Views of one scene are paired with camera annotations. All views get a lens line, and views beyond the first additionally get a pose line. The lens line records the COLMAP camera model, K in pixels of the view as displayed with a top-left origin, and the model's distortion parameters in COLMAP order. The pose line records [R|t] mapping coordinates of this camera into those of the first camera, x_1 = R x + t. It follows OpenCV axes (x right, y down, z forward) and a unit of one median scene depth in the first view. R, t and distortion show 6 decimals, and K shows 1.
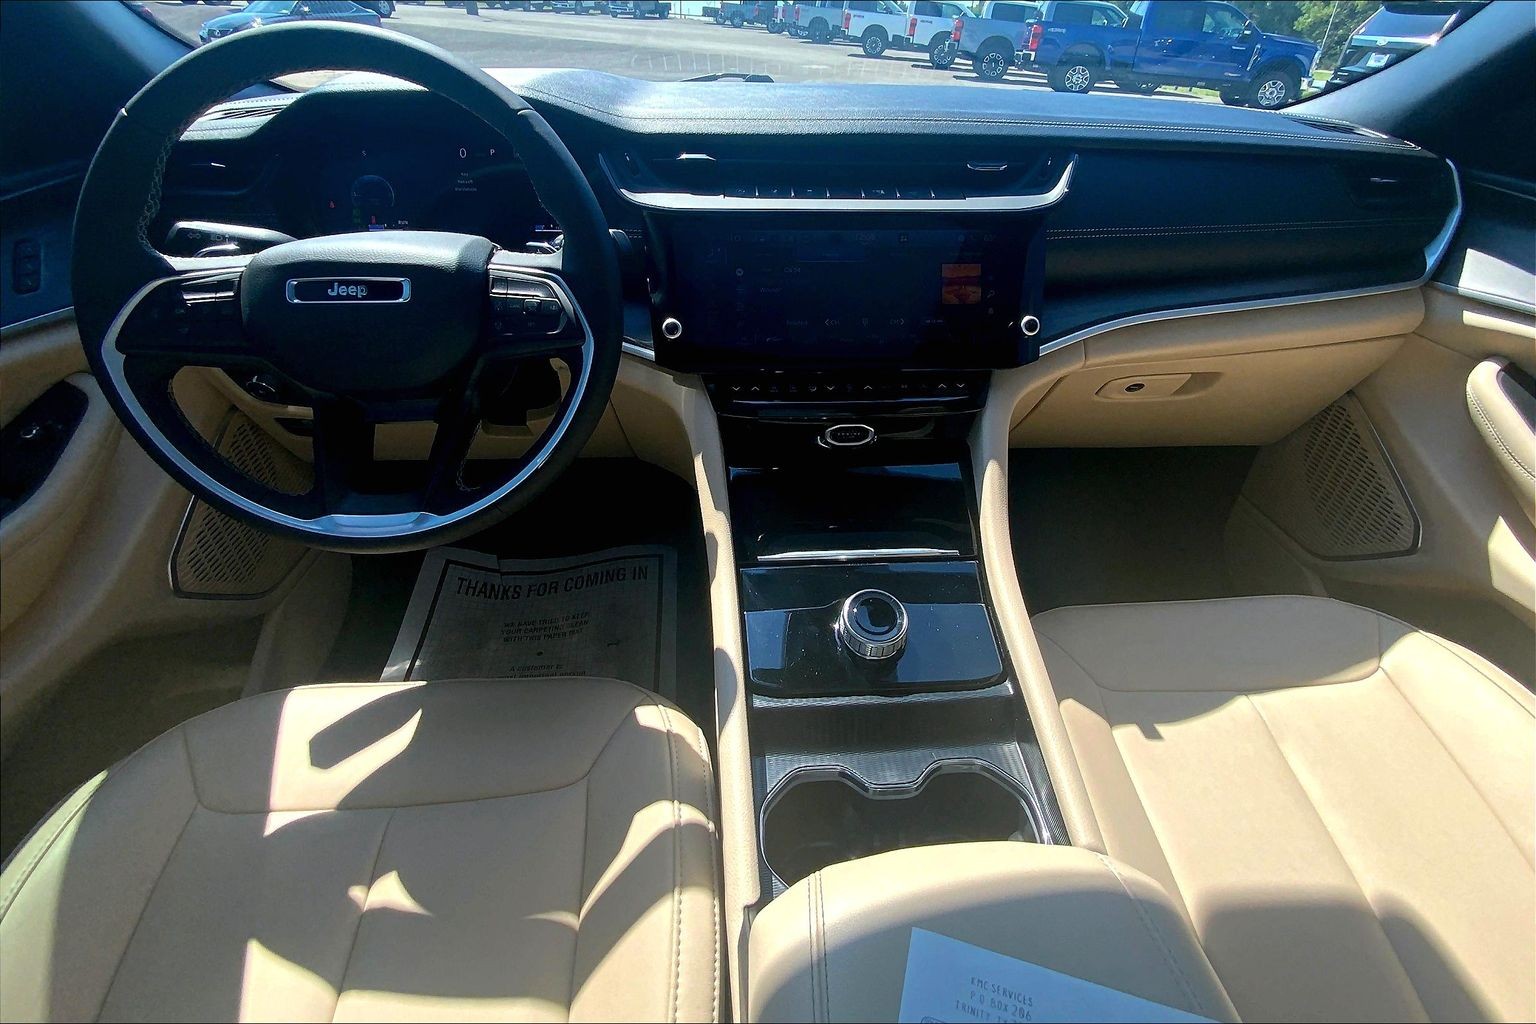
lens RADIAL K [[687.6, 0, 773.7], [0, 687.6, 410.0], [0, 0, 1]] dist [0.000237, -0.000112]
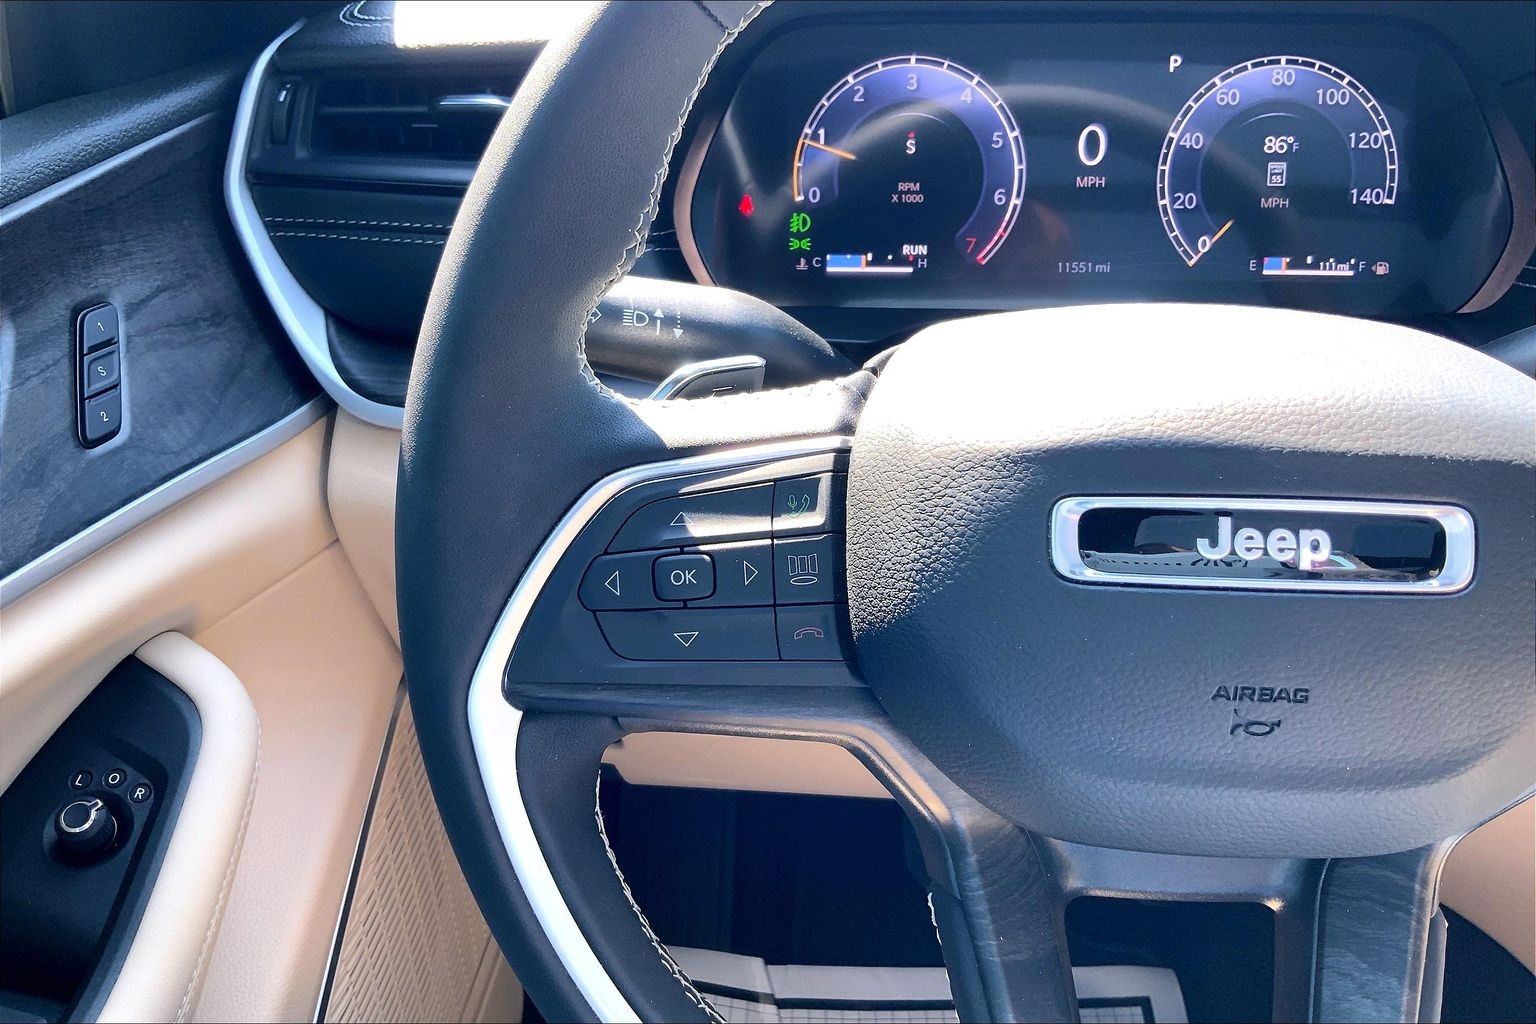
lens RADIAL K [[1292.6, 0, 763.3], [0, 1292.6, 473.5], [0, 0, 1]] dist [0.053944, -0.000818]
pose [[0.987413, 0.039061, -0.153263, -0.629065], [-0.045260, 0.998284, -0.037169, -0.146712], [0.151548, 0.043638, 0.987486, 0.352159]]
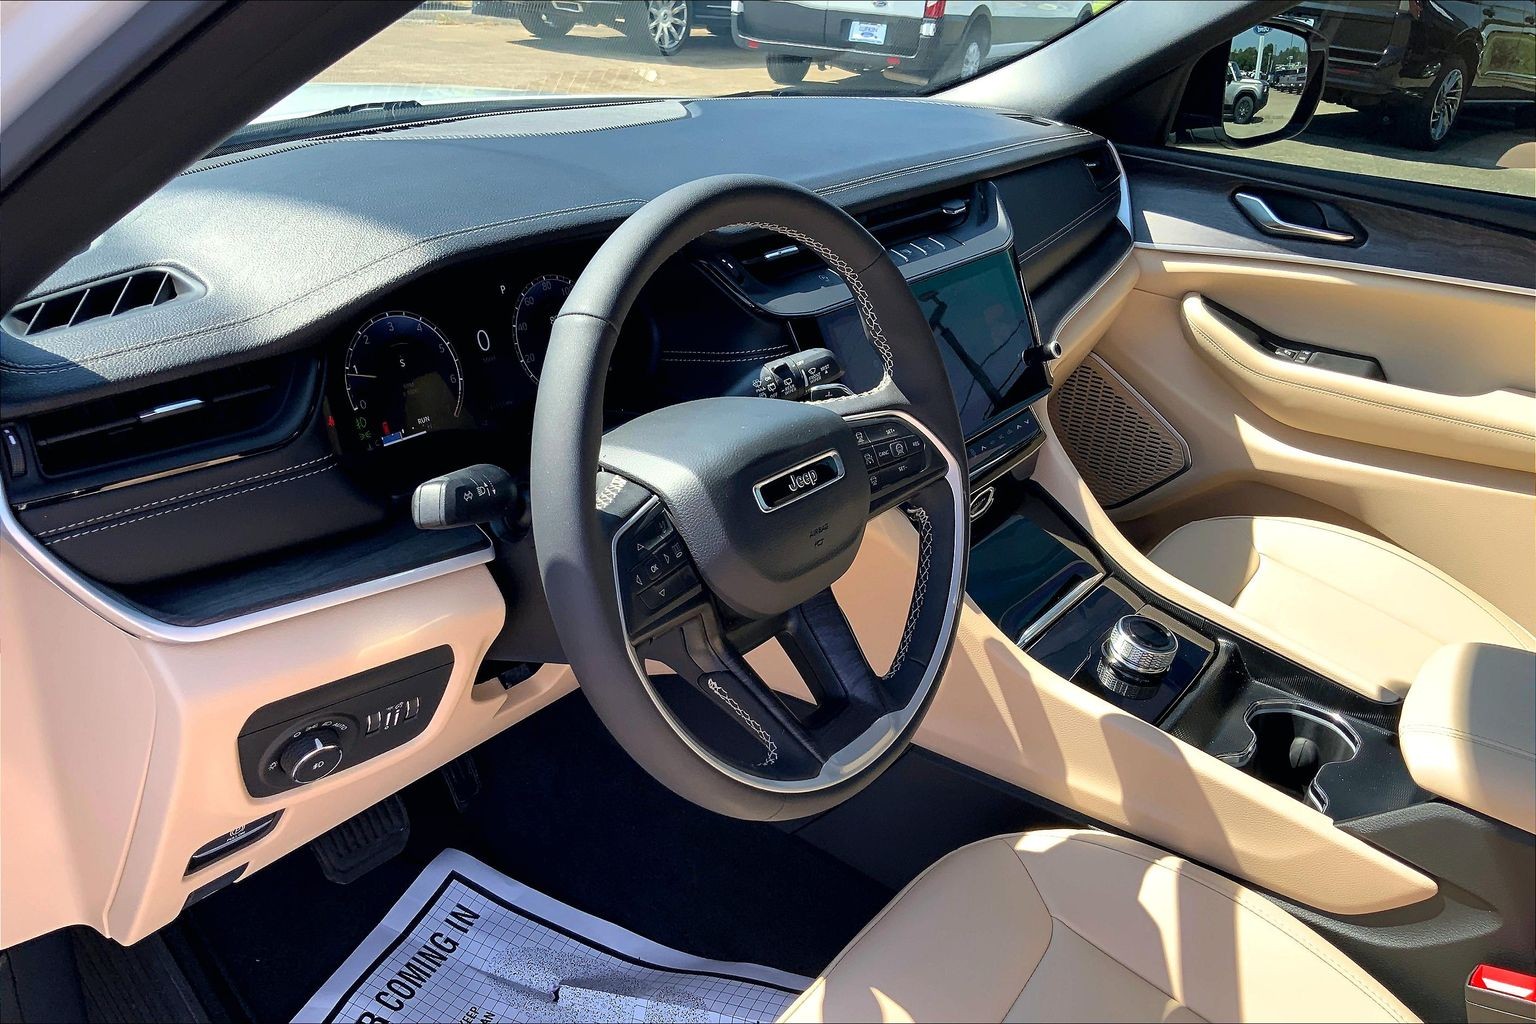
lens RADIAL K [[1292.6, 0, 763.3], [0, 1292.6, 473.5], [0, 0, 1]] dist [0.053944, -0.000818]
pose [[0.655970, -0.287663, 0.697821, -1.474357], [0.324724, 0.942148, 0.083133, -0.277080], [-0.681365, 0.172066, 0.711431, -0.081290]]
